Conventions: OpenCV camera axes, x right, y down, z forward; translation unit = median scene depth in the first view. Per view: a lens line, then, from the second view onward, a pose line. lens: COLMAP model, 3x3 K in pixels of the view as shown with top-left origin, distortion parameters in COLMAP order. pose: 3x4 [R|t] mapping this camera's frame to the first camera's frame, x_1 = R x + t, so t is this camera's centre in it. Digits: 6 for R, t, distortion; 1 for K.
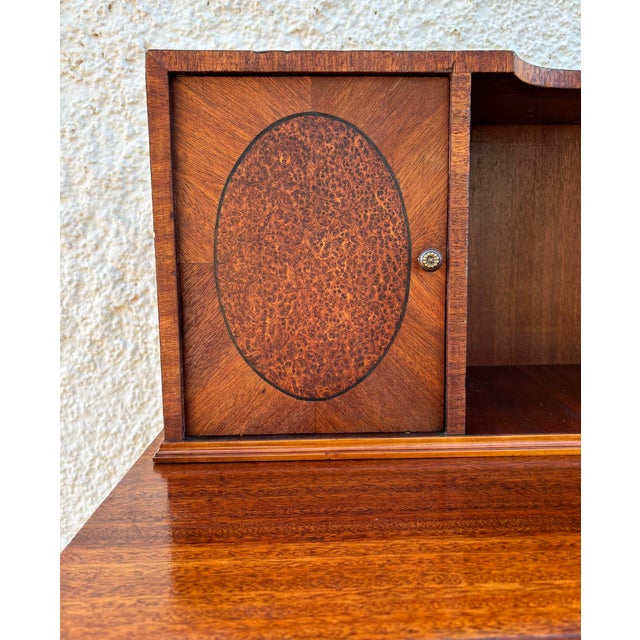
lens RADIAL K [[522.8, 0, 327.2], [0, 522.8, 289.5], [0, 0, 1]] dist [0.004947, -0.015606]
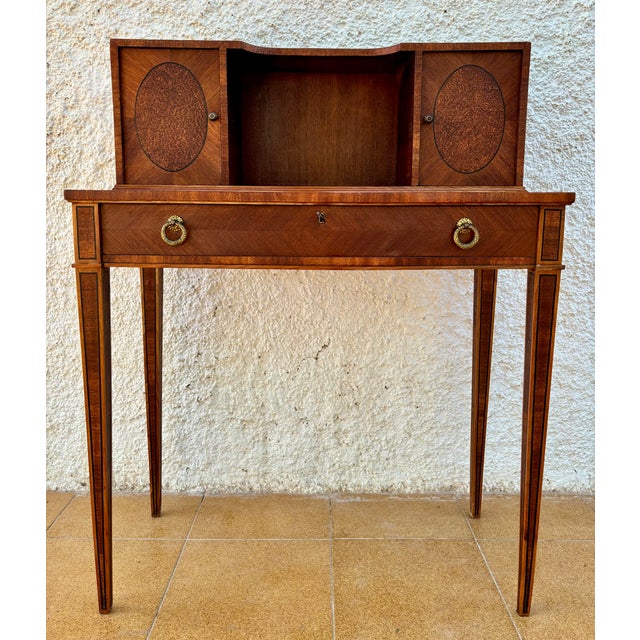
lens RADIAL K [[564.1, 0, 322.2], [0, 564.1, 277.6], [0, 0, 1]] dist [0.000625, 0.007987]
pose [[0.999702, 0.018170, -0.016296, 0.785265], [-0.017982, 0.999770, 0.011654, 0.699108], [0.016504, -0.011357, 0.999799, -1.845921]]
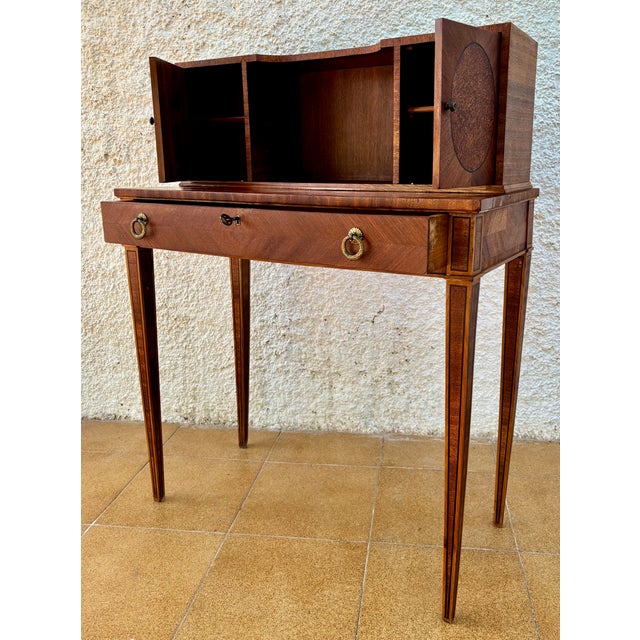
lens RADIAL K [[596.6, 0, 359.6], [0, 596.6, 290.9], [0, 0, 1]] dist [0.027563, -0.016838]
pose [[0.991357, 0.033982, -0.126712, 1.171500], [-0.020791, 0.994359, 0.104009, 0.557403], [0.129532, -0.100475, 0.986472, -2.709662]]
